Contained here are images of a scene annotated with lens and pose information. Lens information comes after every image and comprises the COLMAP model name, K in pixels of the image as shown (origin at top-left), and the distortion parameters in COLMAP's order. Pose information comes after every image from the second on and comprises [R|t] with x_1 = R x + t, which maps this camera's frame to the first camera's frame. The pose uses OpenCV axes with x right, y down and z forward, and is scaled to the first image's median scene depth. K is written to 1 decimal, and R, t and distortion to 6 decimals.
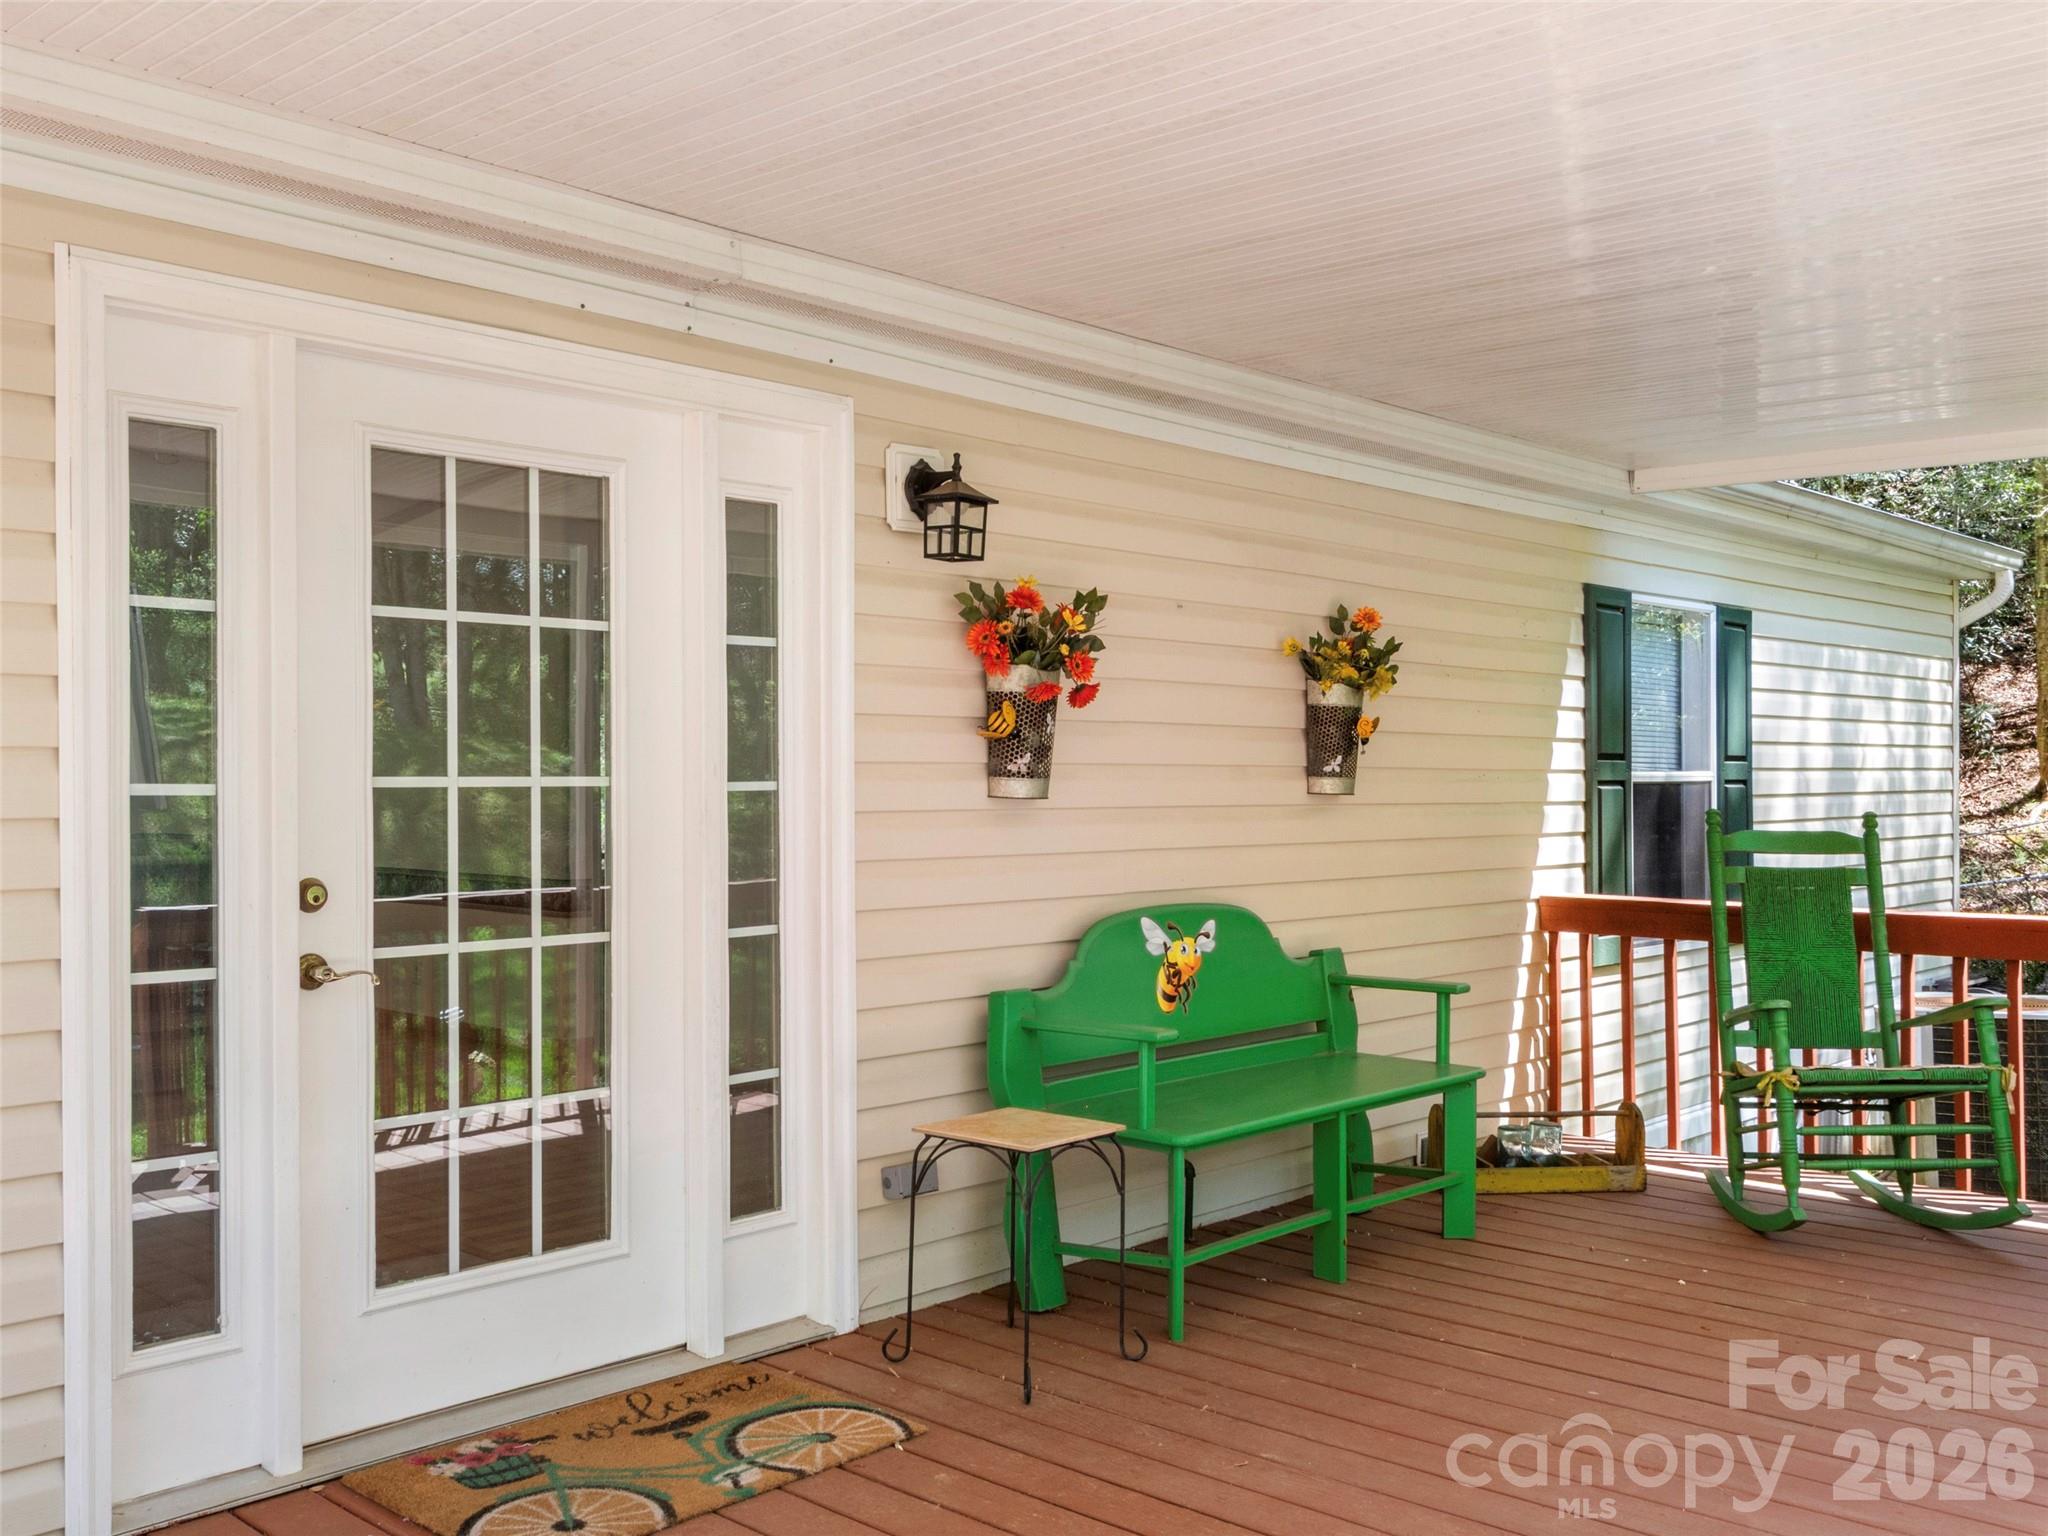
lens RADIAL K [[1901.7, 0, 1024.0], [0, 1901.7, 768.0], [0, 0, 1]] dist [0.003858, 0.006686]
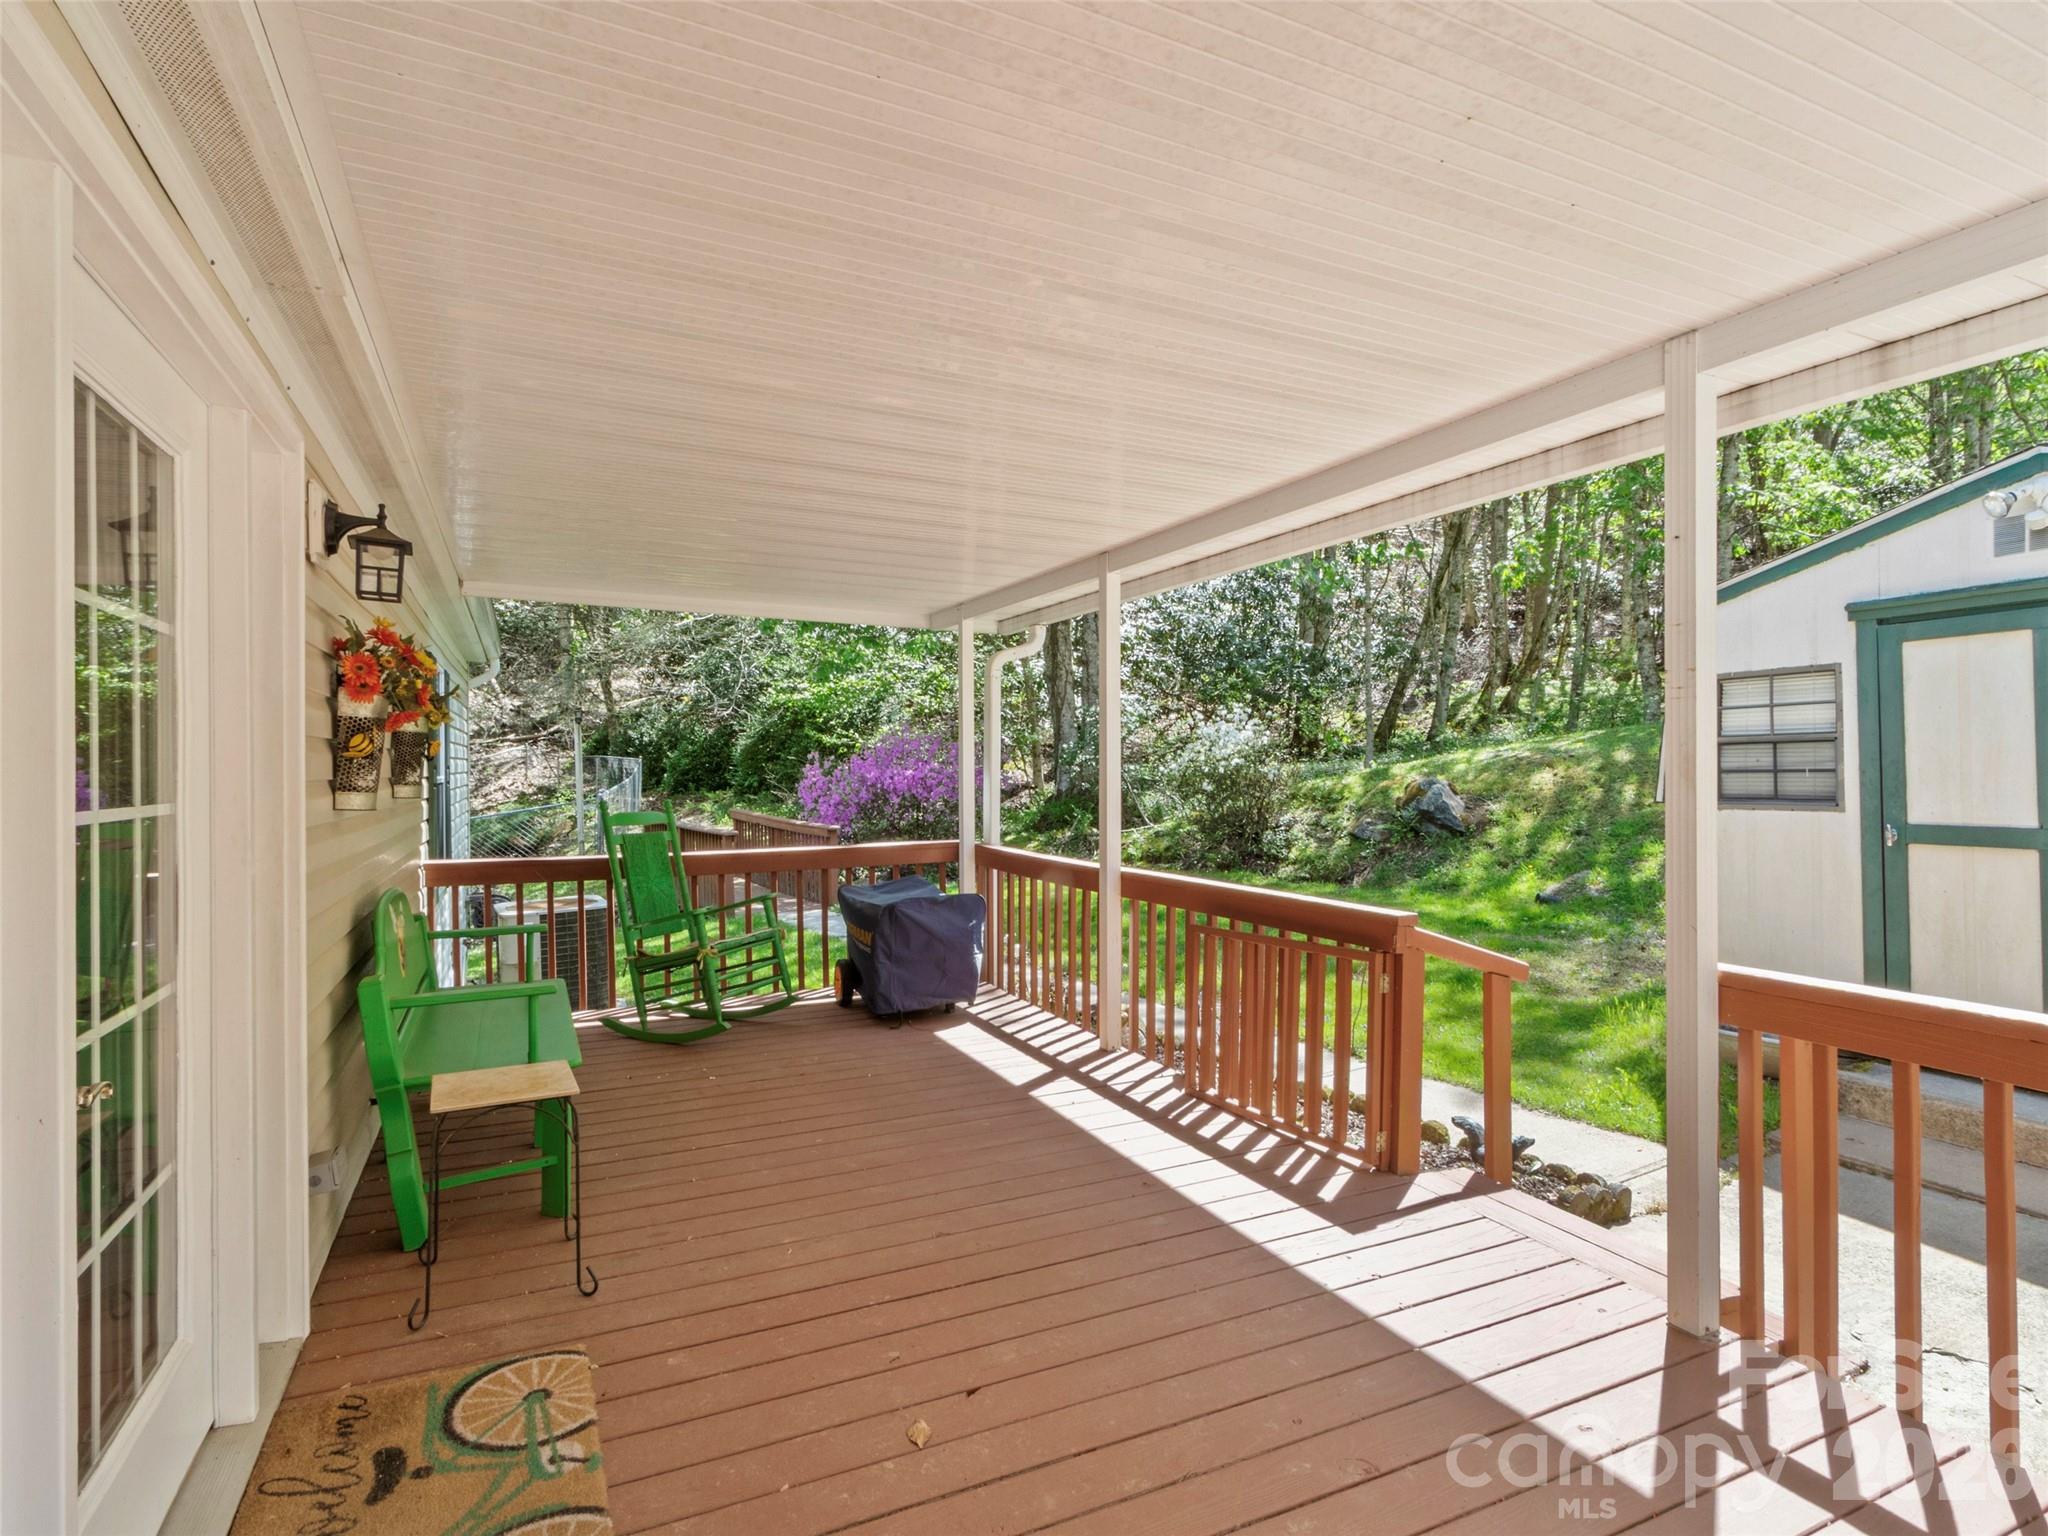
lens RADIAL K [[1059.1, 0, 1024.0], [0, 1059.1, 768.0], [0, 0, 1]] dist [-0.000790, -0.000719]
pose [[0.375036, -0.005583, 0.926994, -0.529172], [0.003814, 0.999983, 0.004480, -0.013675], [-0.927003, 0.001855, 0.375050, 0.472304]]
